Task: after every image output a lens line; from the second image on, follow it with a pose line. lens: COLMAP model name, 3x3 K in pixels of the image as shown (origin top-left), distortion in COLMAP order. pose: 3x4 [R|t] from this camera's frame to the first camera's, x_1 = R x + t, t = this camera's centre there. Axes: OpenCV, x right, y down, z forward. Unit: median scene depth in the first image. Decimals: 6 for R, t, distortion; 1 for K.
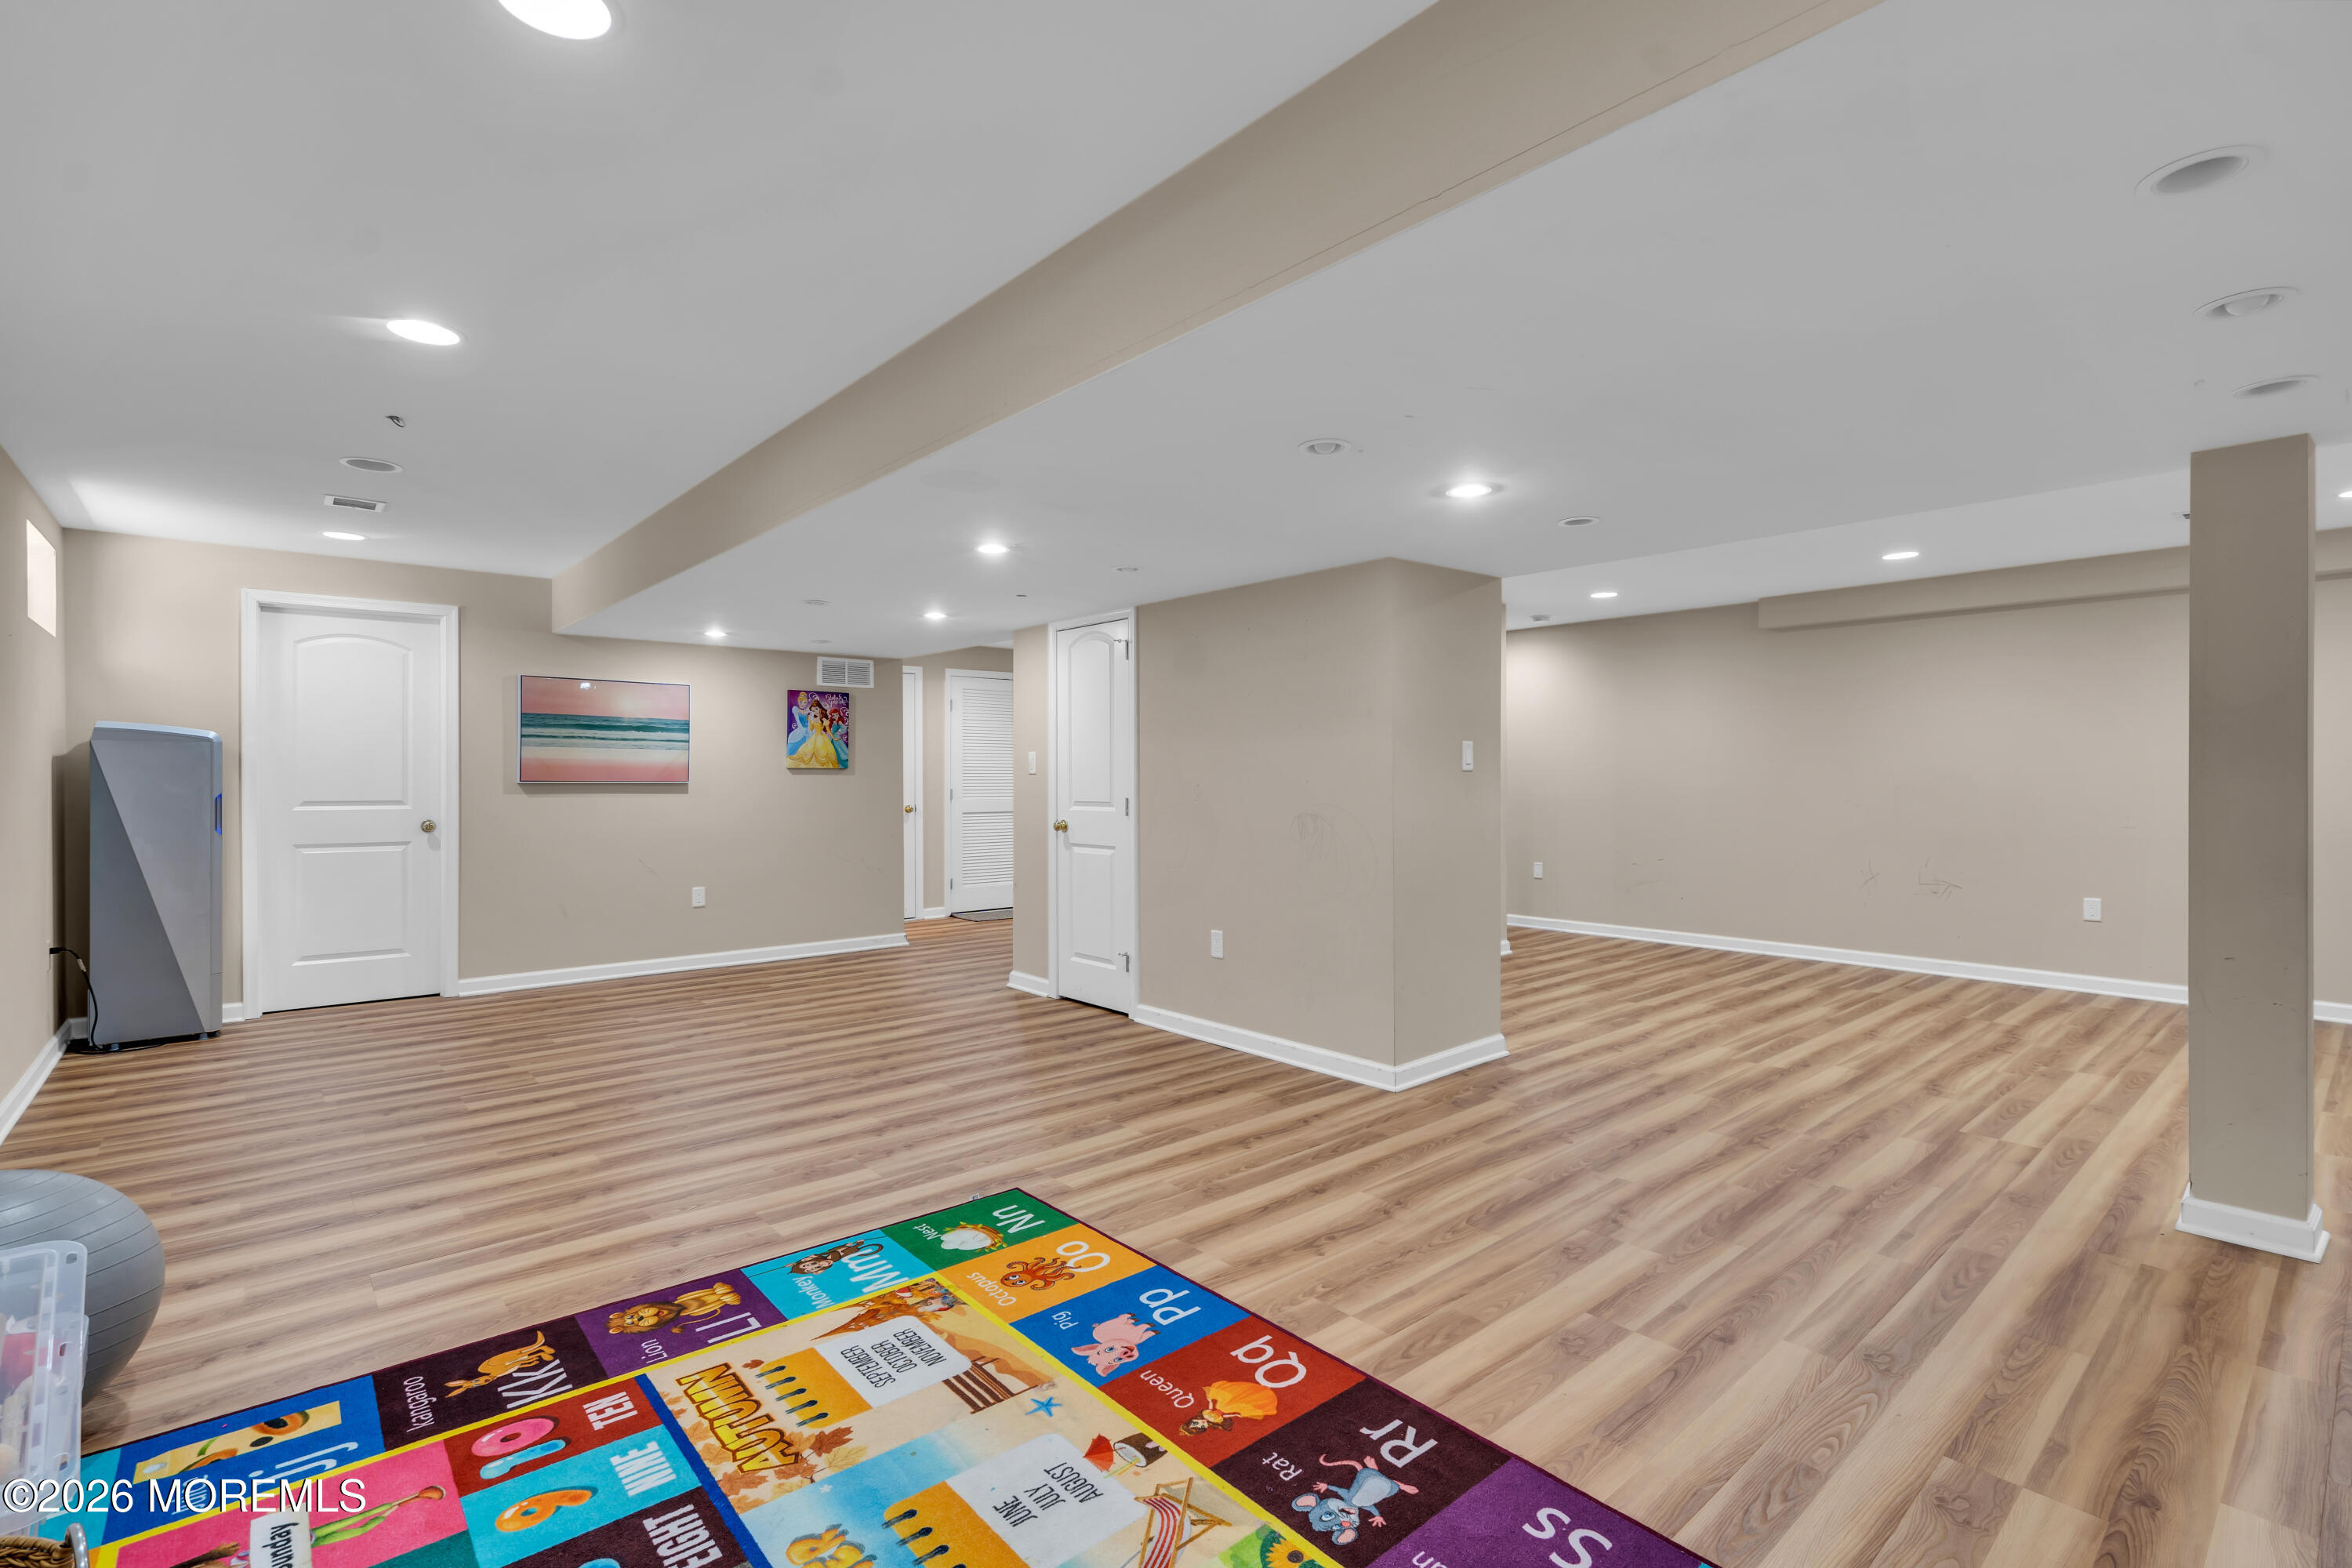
lens RADIAL K [[1073.4, 0, 1185.0], [0, 1073.4, 775.2], [0, 0, 1]] dist [-0.002959, 0.000314]
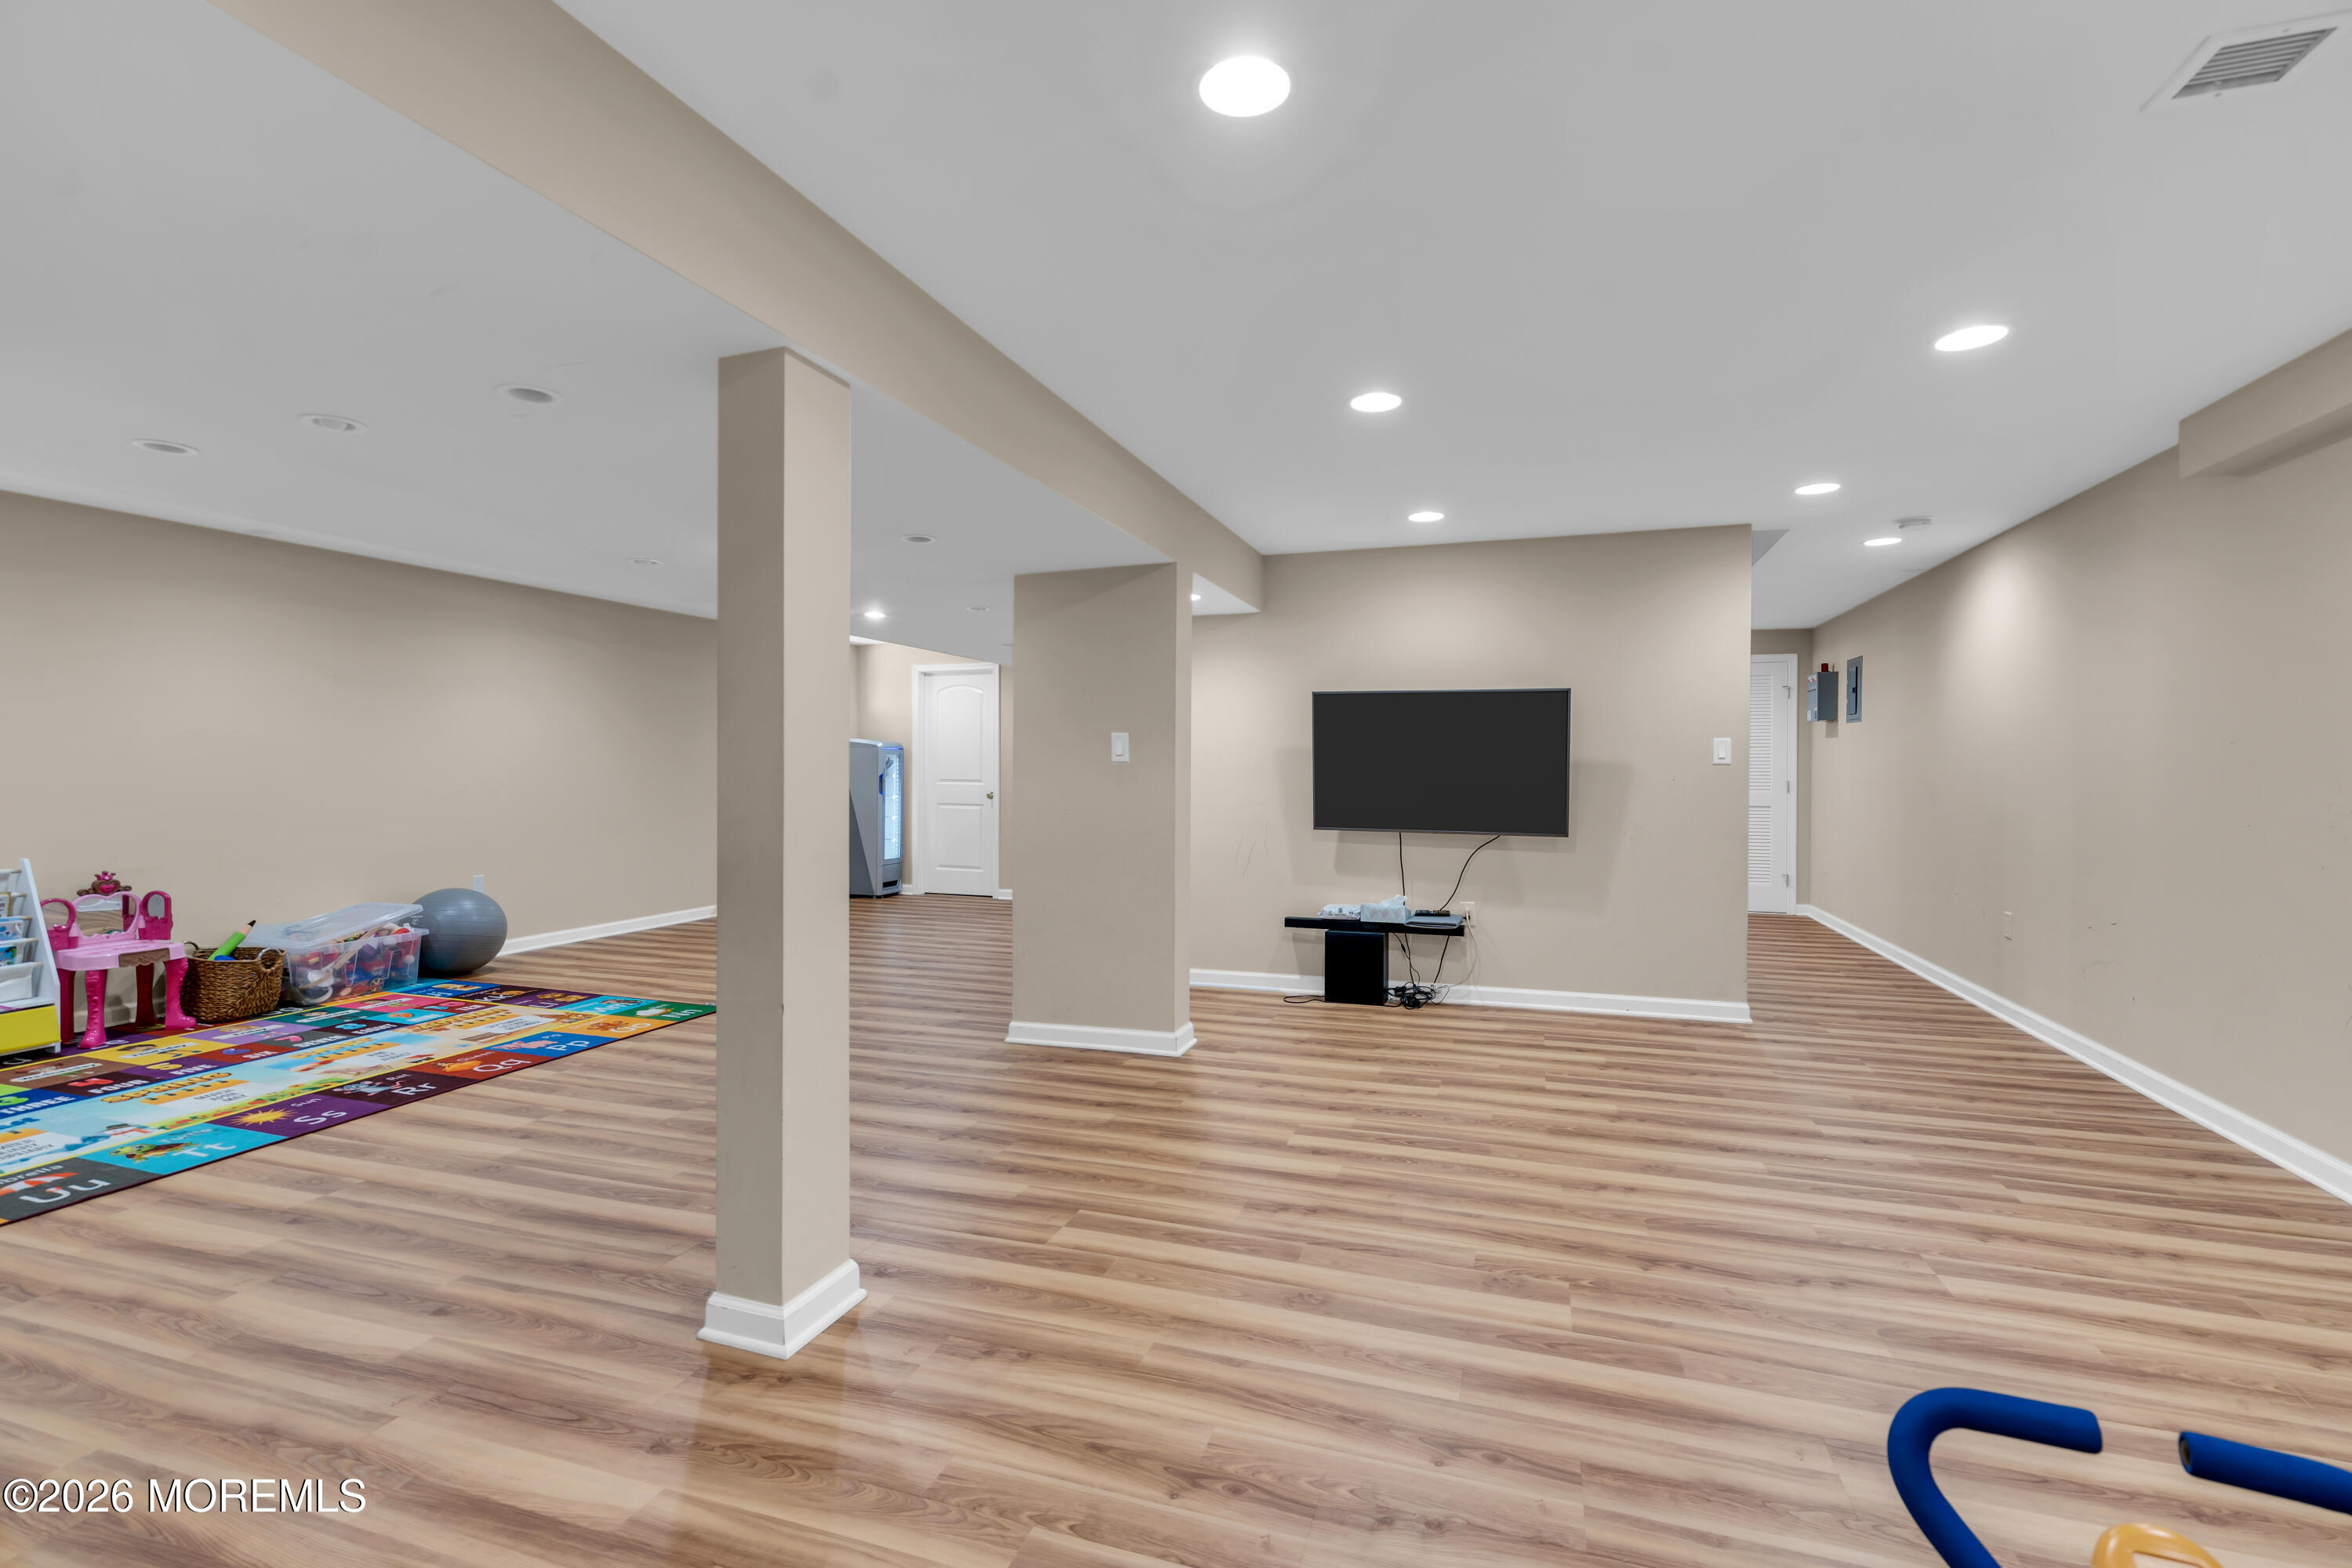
lens RADIAL K [[1073.4, 0, 1182.5], [0, 1073.4, 783.5], [0, 0, 1]] dist [-0.002959, 0.000314]
pose [[0.507418, 0.016818, -0.861536, 1.434475], [-0.002331, 0.999833, 0.018144, -0.003229], [0.861697, -0.007198, 0.507372, 0.650948]]
